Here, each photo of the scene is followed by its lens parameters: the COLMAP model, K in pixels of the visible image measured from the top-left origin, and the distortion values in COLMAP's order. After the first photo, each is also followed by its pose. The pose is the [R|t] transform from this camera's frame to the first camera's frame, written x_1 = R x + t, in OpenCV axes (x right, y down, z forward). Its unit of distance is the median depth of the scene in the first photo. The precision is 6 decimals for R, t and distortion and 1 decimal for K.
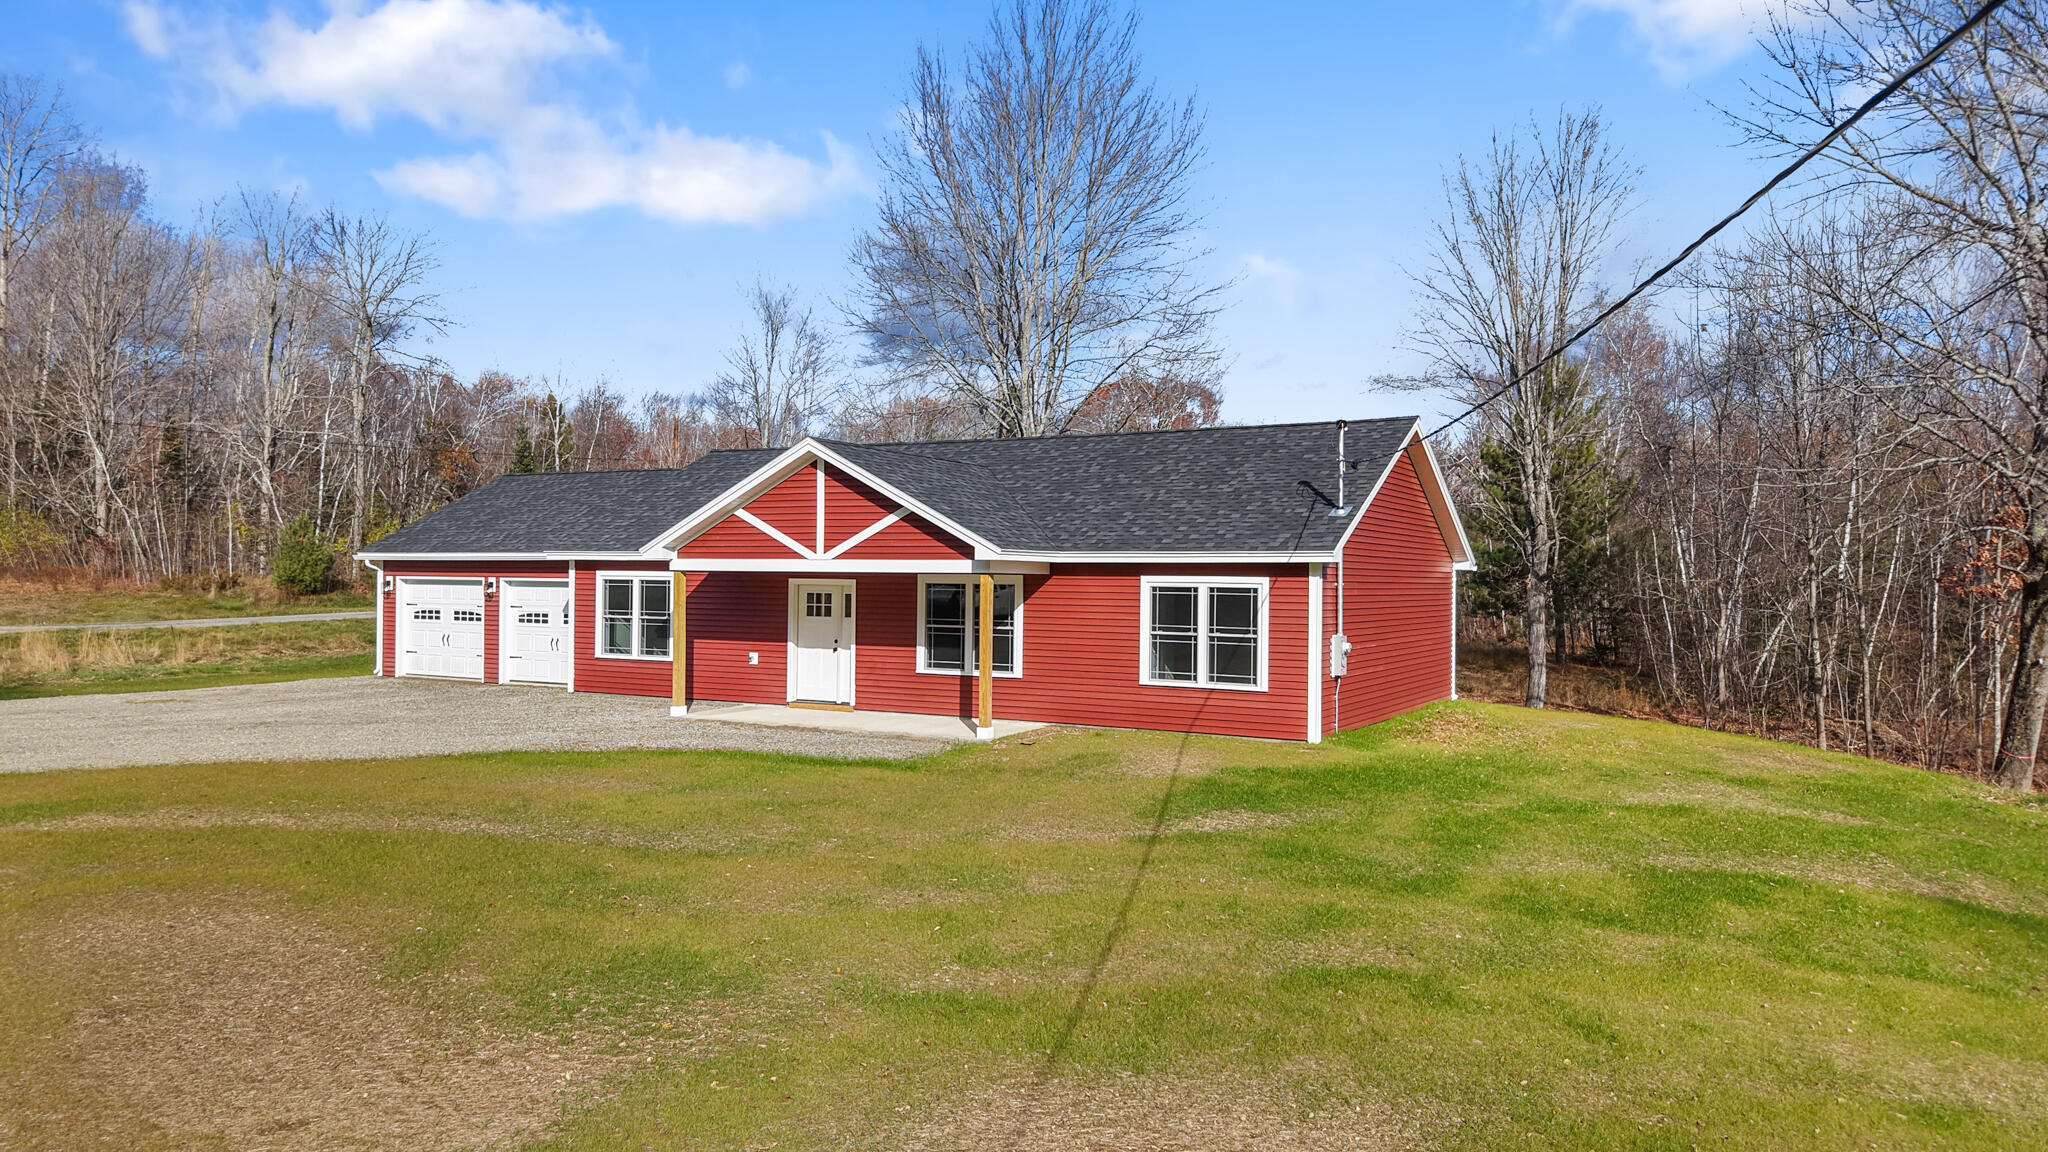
lens RADIAL K [[1392.0, 0, 1023.6], [0, 1392.0, 574.4], [0, 0, 1]] dist [0.003290, -0.006671]
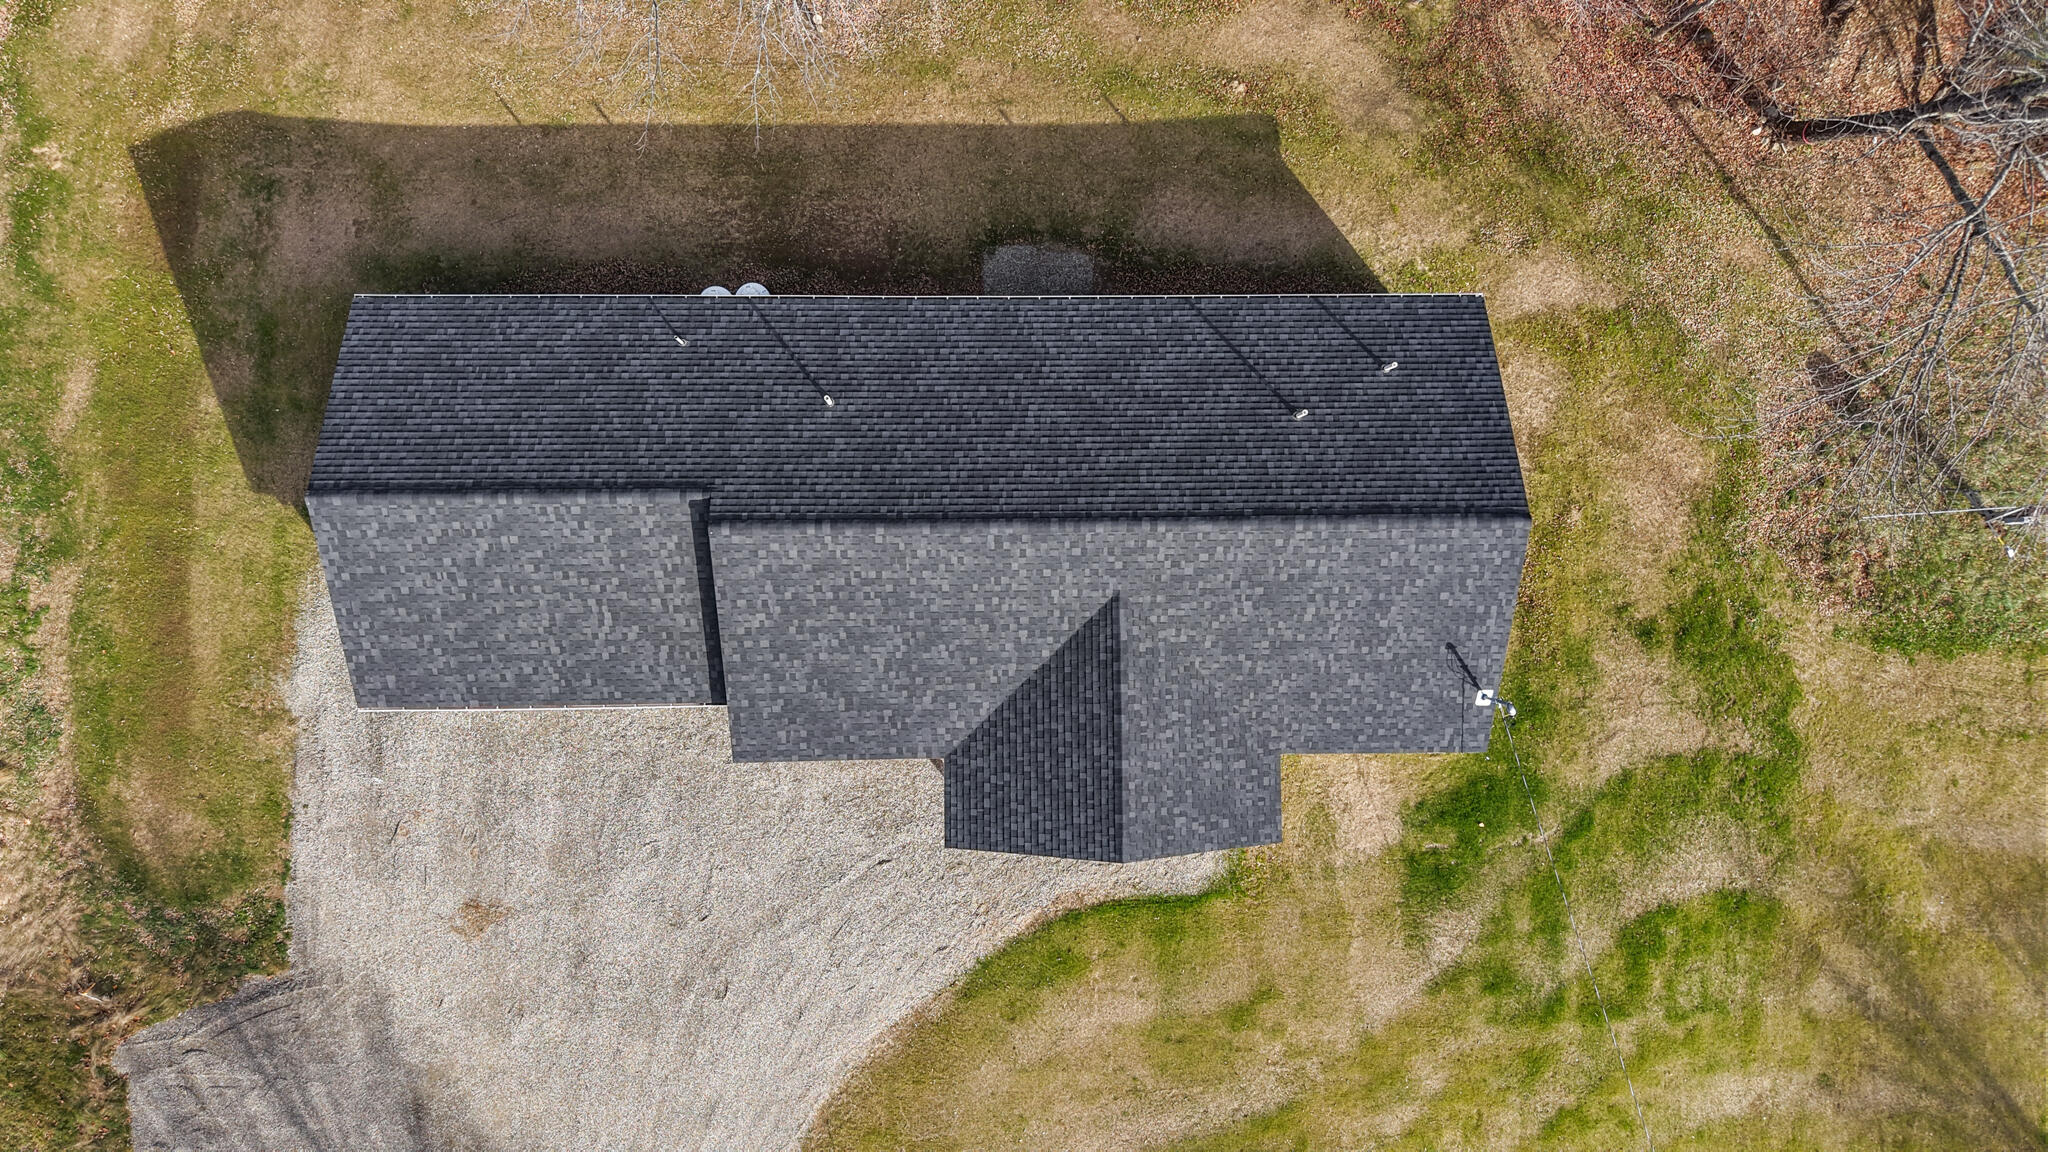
lens RADIAL K [[1392.0, 0, 1015.1], [0, 1392.0, 572.5], [0, 0, 1]] dist [0.003290, -0.006671]
pose [[0.866638, -0.498380, 0.023598, -0.131843], [-0.044791, -0.030608, 0.998527, -1.252568], [-0.496923, -0.866418, -0.048849, 1.251144]]
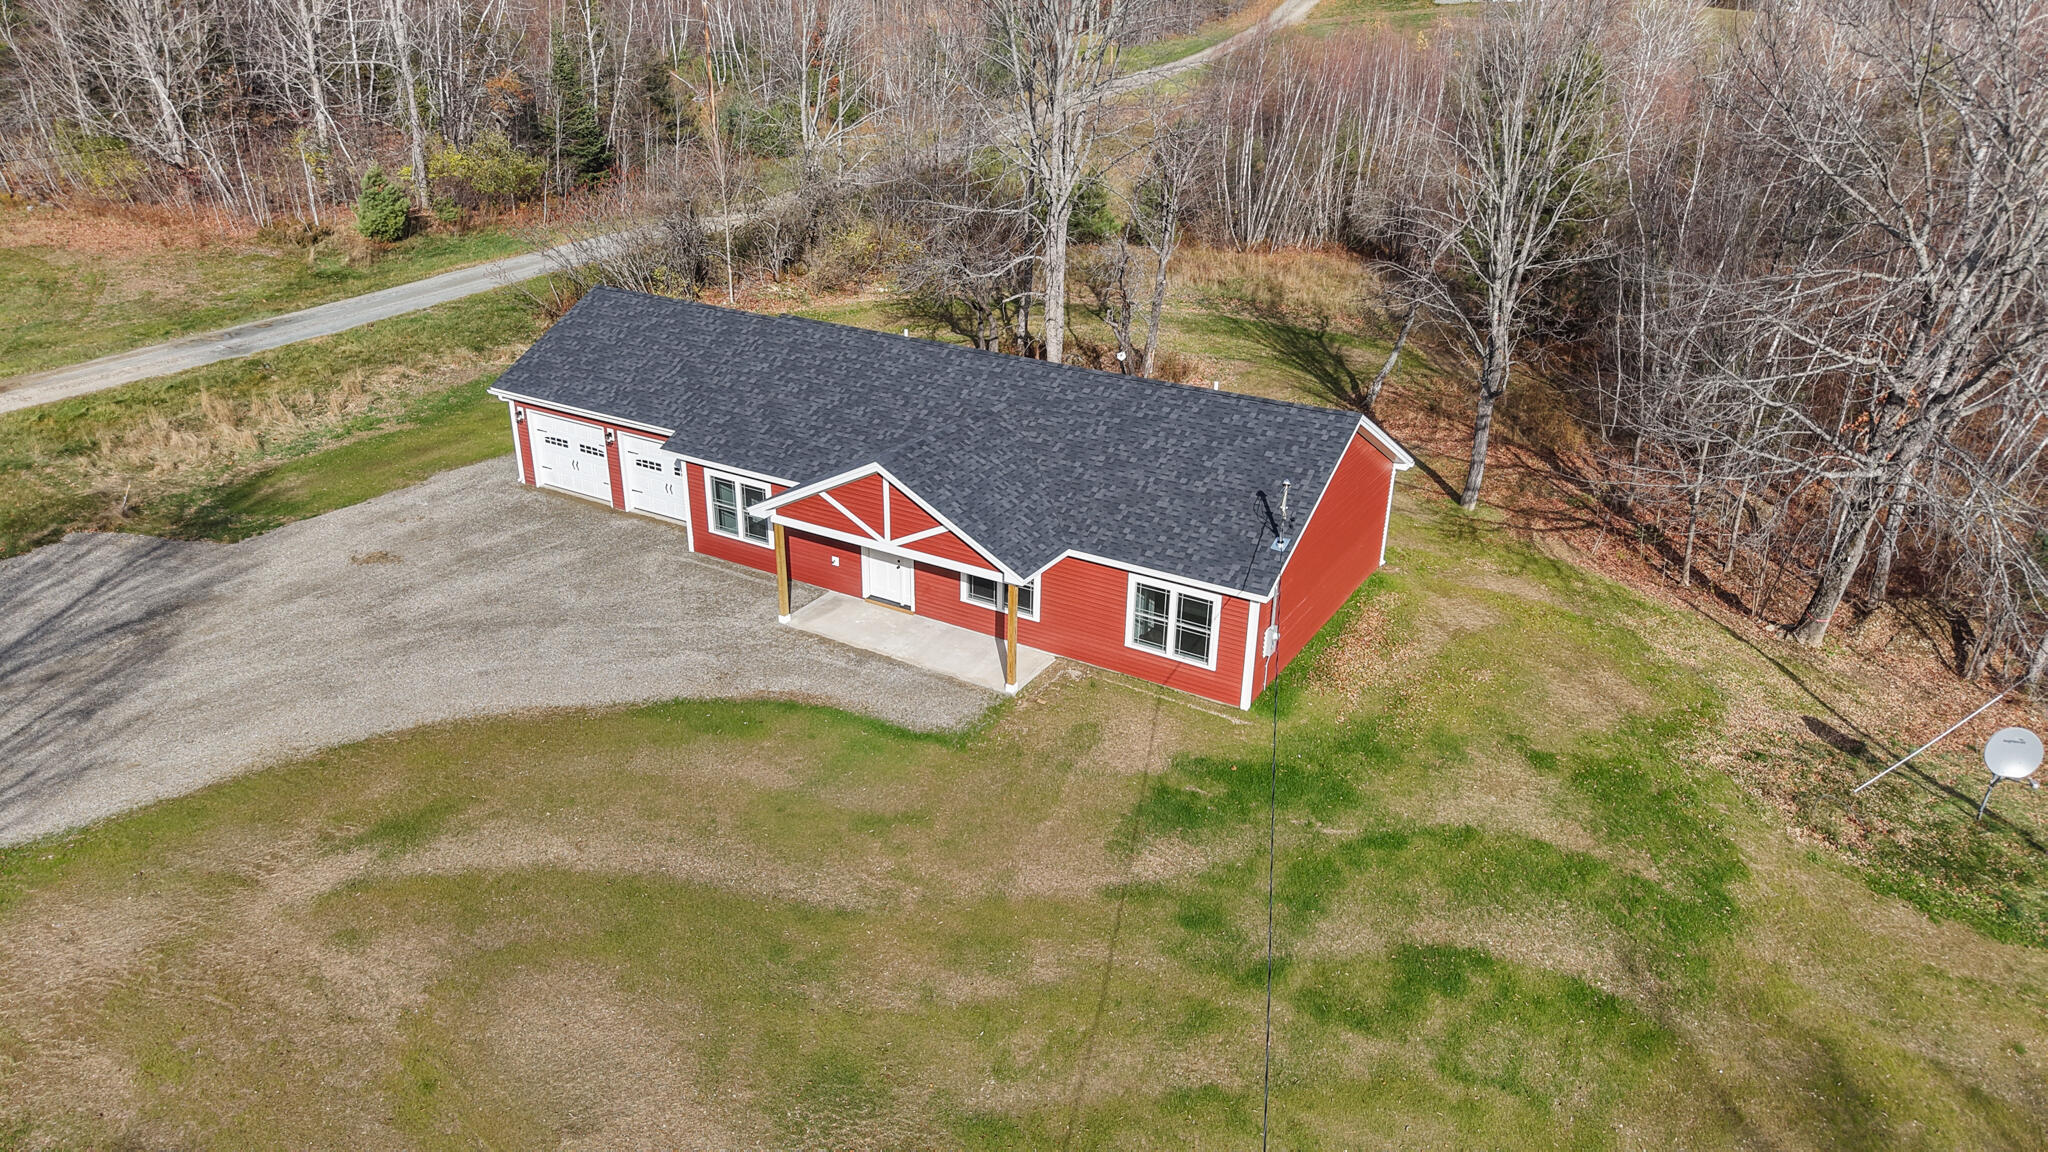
lens RADIAL K [[1392.0, 0, 1030.0], [0, 1392.0, 578.5], [0, 0, 1]] dist [0.003290, -0.006671]
pose [[0.999718, 0.017544, -0.016014, 0.009740], [-0.009243, 0.908358, 0.418090, -0.505843], [0.021882, -0.417824, 0.908264, -0.199062]]
